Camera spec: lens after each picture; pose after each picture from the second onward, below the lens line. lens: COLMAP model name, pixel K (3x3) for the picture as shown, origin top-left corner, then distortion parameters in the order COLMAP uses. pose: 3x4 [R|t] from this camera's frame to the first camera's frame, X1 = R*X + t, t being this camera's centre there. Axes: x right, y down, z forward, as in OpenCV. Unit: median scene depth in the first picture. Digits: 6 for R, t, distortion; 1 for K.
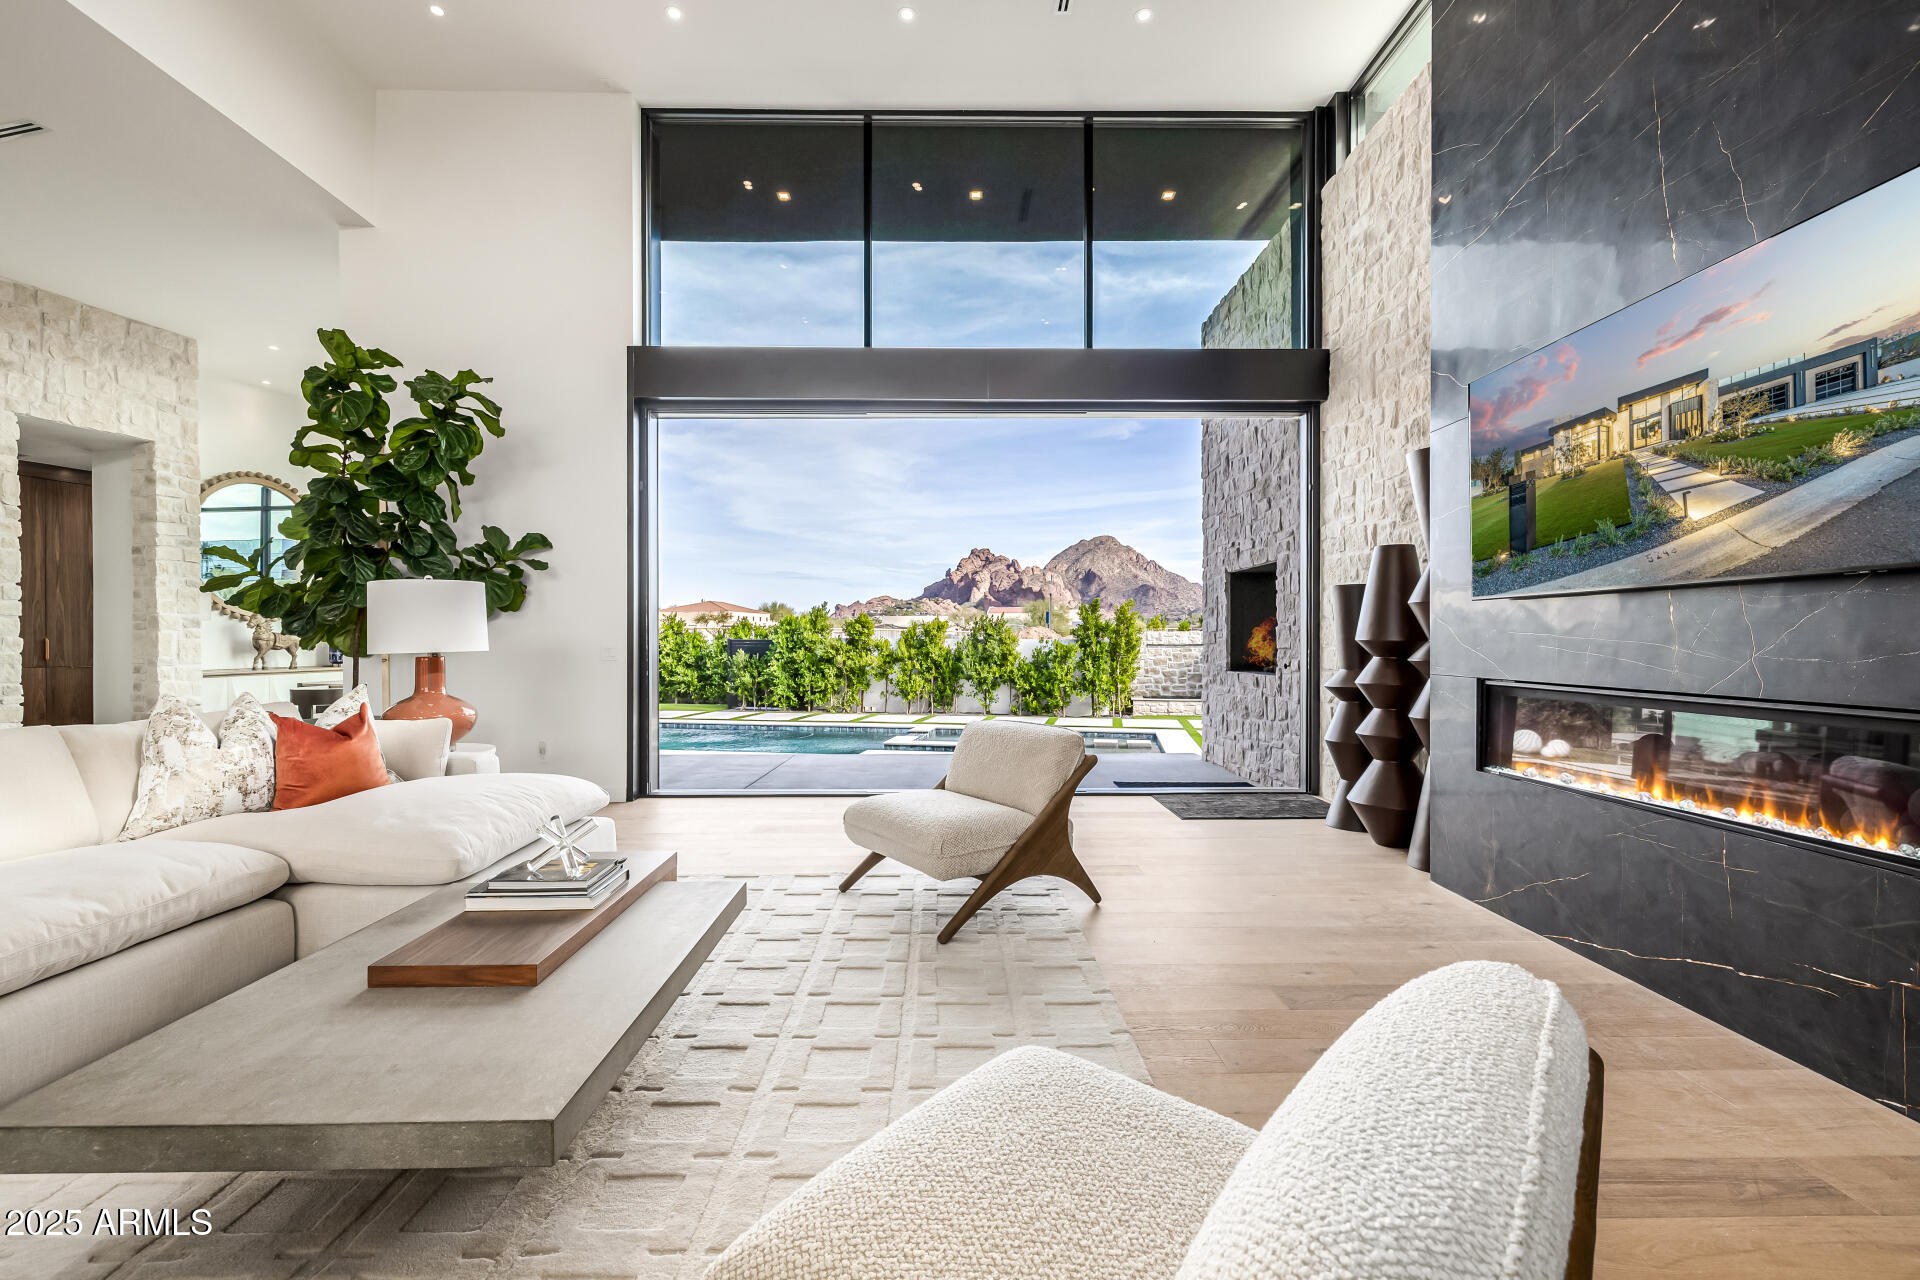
lens RADIAL K [[805.1, 0, 956.7], [0, 805.1, 644.0], [0, 0, 1]] dist [-0.011399, -0.002720]
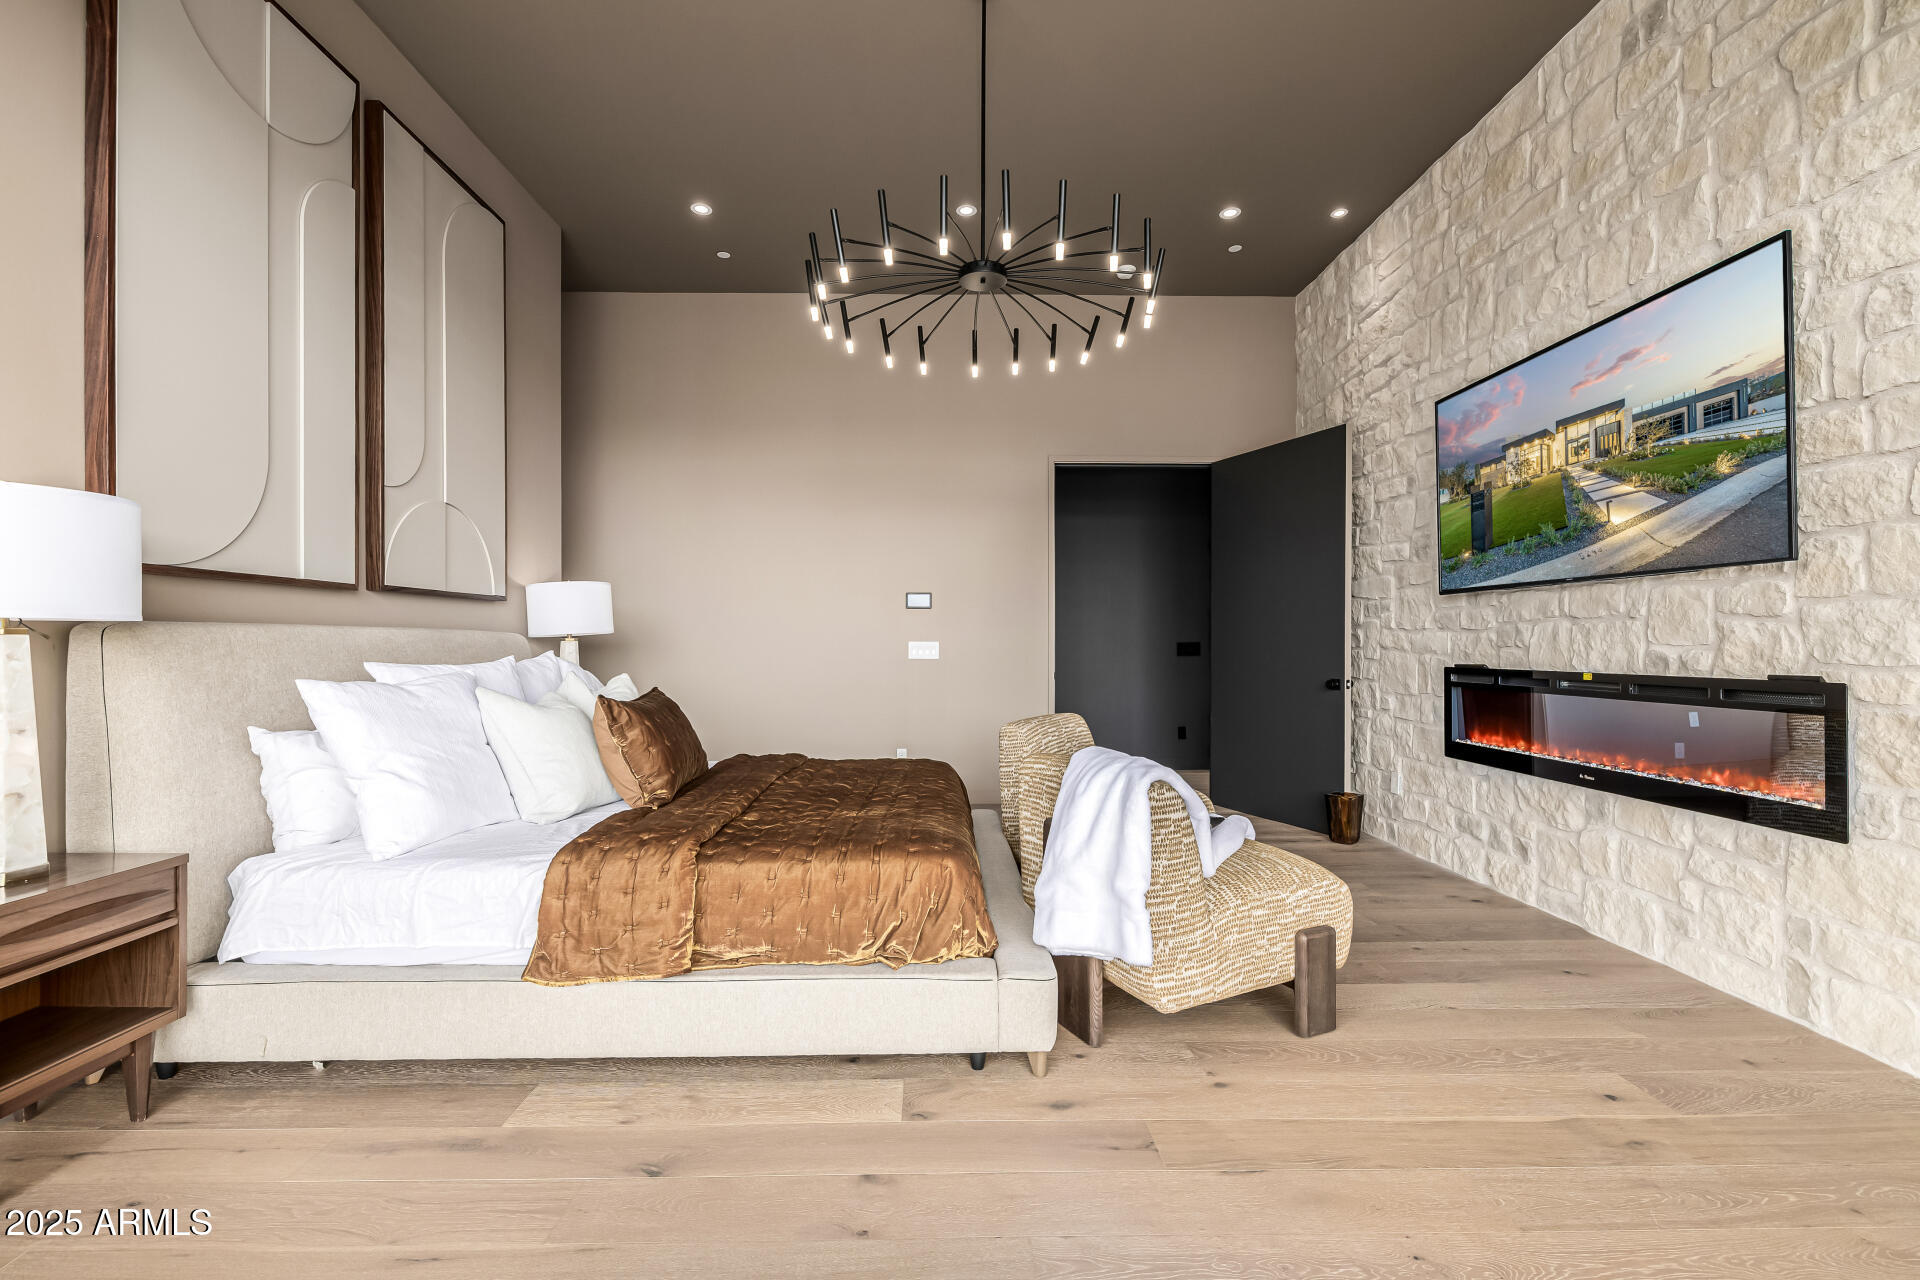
lens RADIAL K [[805.1, 0, 951.9], [0, 805.1, 642.1], [0, 0, 1]] dist [-0.011399, -0.002720]
pose [[0.999963, -0.007003, -0.005095, -0.066912], [0.006984, 0.999969, -0.003713, 0.018505], [0.005121, 0.003678, 0.999980, -0.199123]]
